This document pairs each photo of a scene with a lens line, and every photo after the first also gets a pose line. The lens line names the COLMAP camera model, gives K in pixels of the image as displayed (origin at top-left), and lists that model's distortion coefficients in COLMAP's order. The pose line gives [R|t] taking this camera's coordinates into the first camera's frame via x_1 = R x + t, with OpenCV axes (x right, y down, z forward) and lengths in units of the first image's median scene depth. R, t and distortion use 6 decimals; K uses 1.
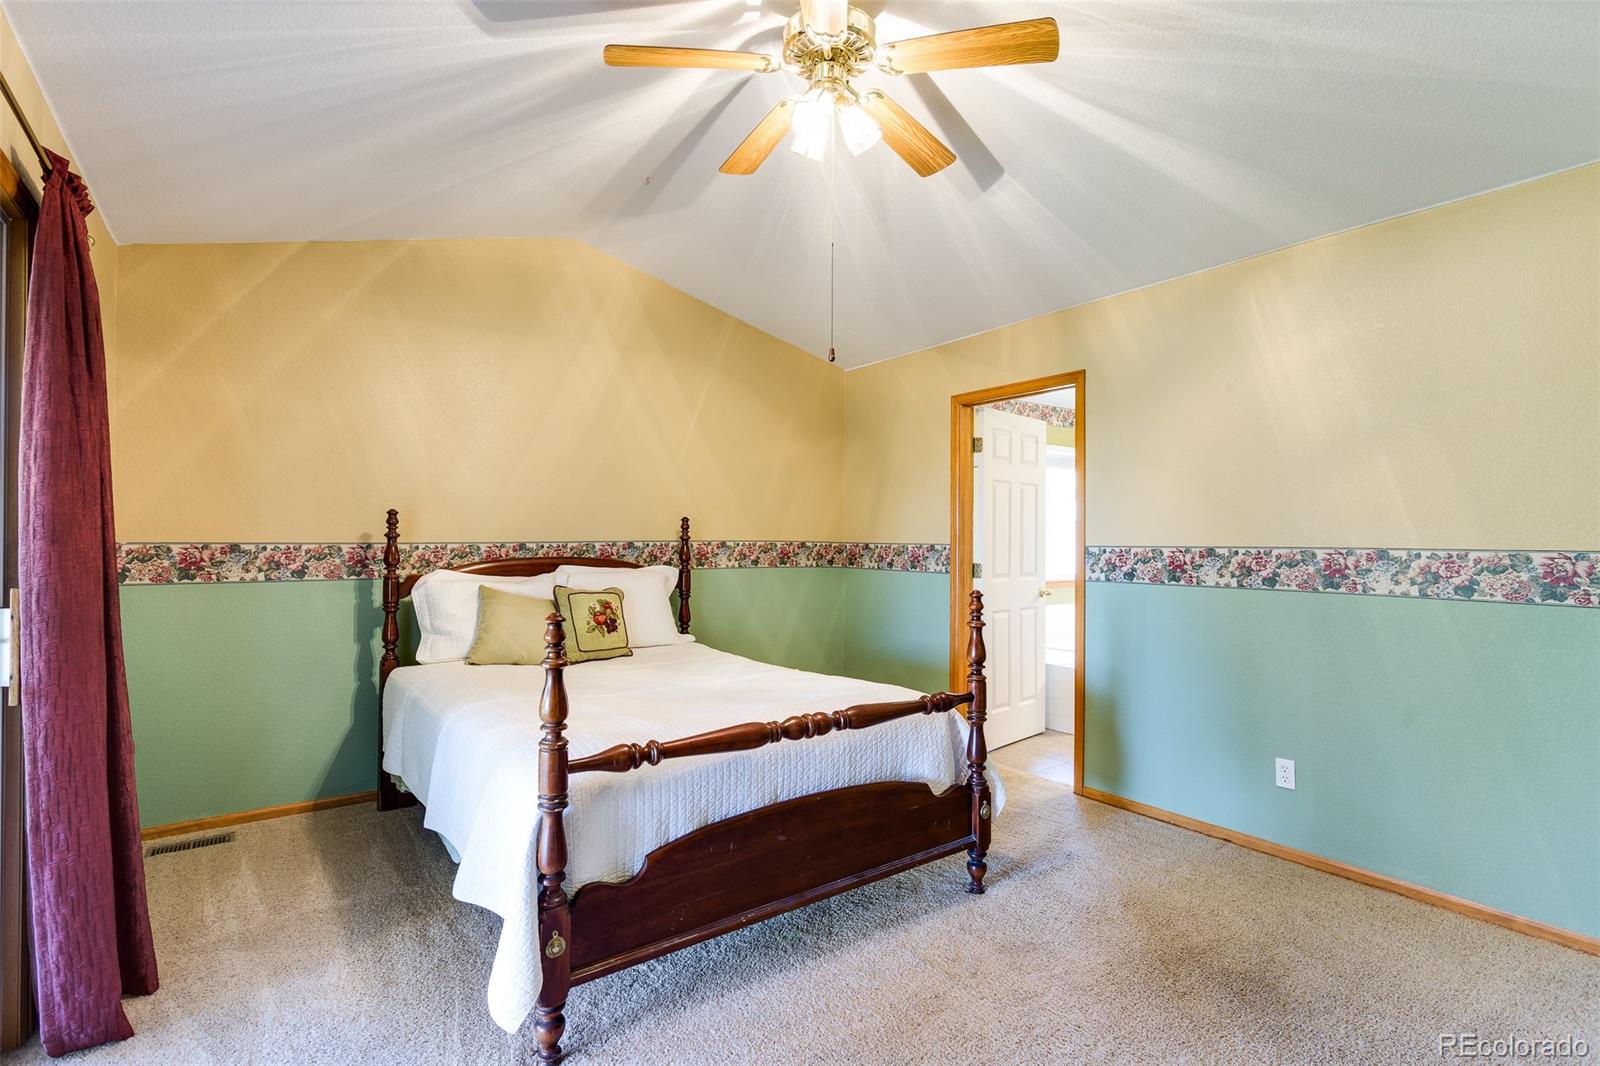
lens RADIAL K [[766.4, 0, 795.6], [0, 766.4, 531.1], [0, 0, 1]] dist [-0.006840, 0.003178]
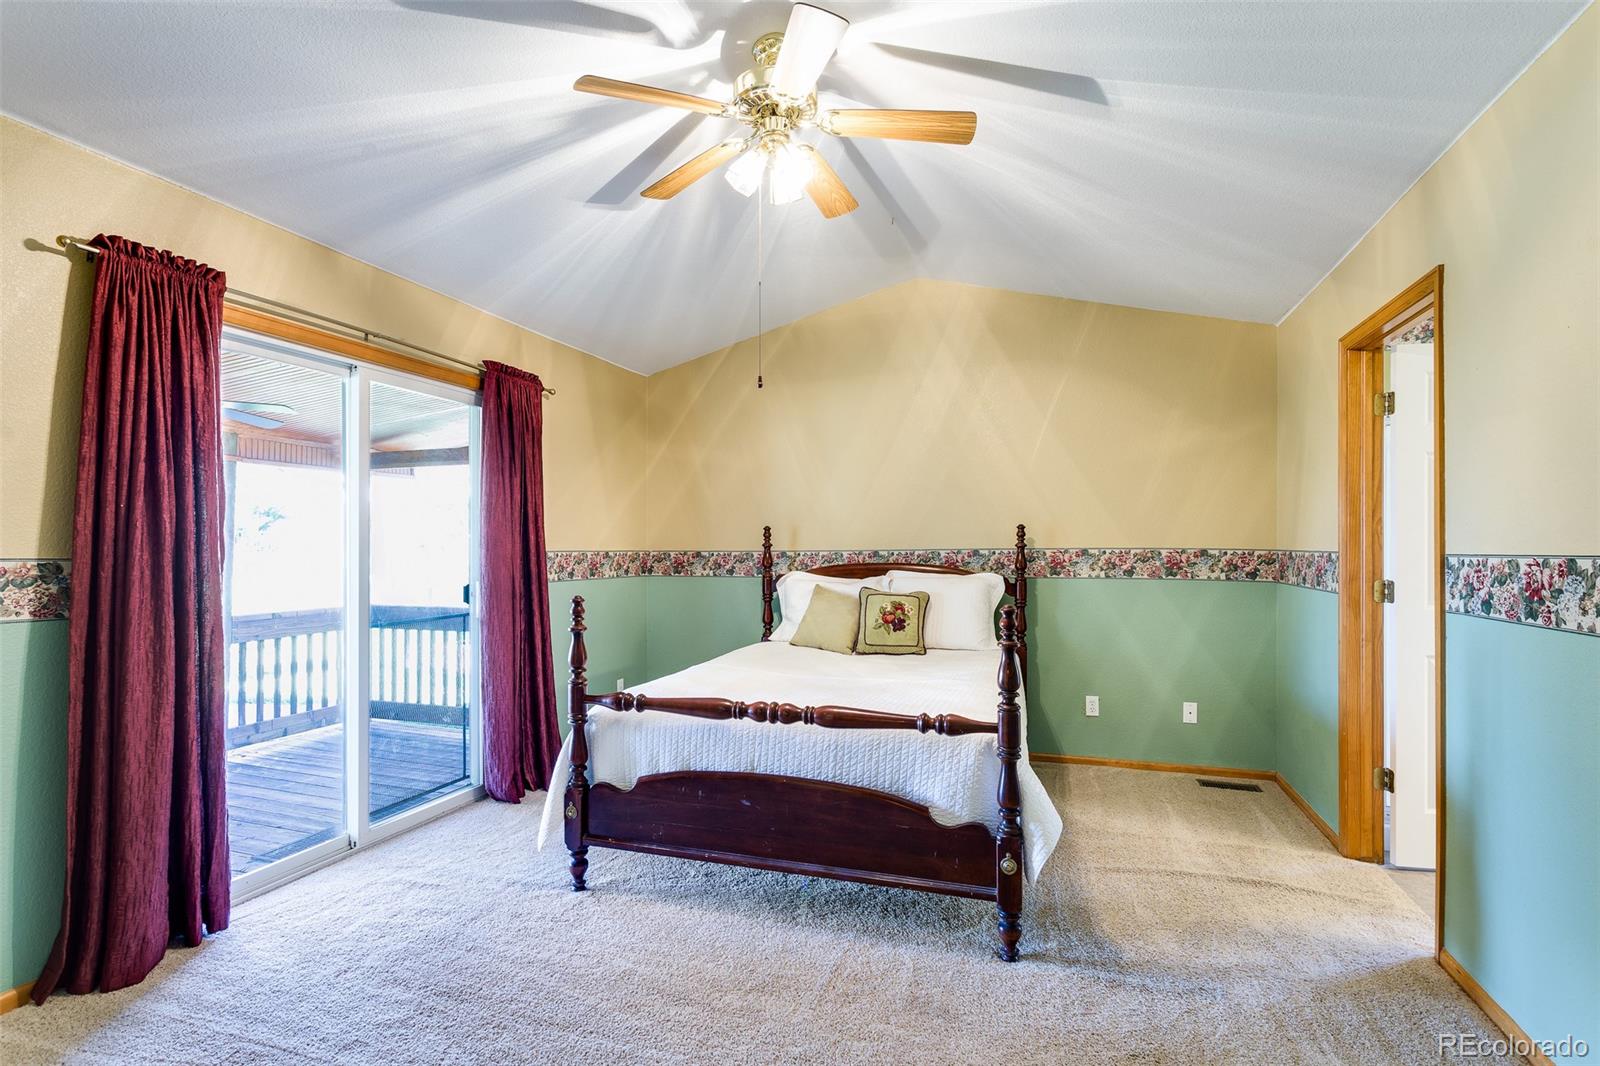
lens RADIAL K [[766.4, 0, 793.6], [0, 766.4, 543.3], [0, 0, 1]] dist [-0.006840, 0.003178]
pose [[0.580089, -0.009485, -0.814498, 0.586823], [0.011989, 0.999923, -0.003106, 0.006534], [0.814465, -0.007963, 0.580158, 0.231894]]
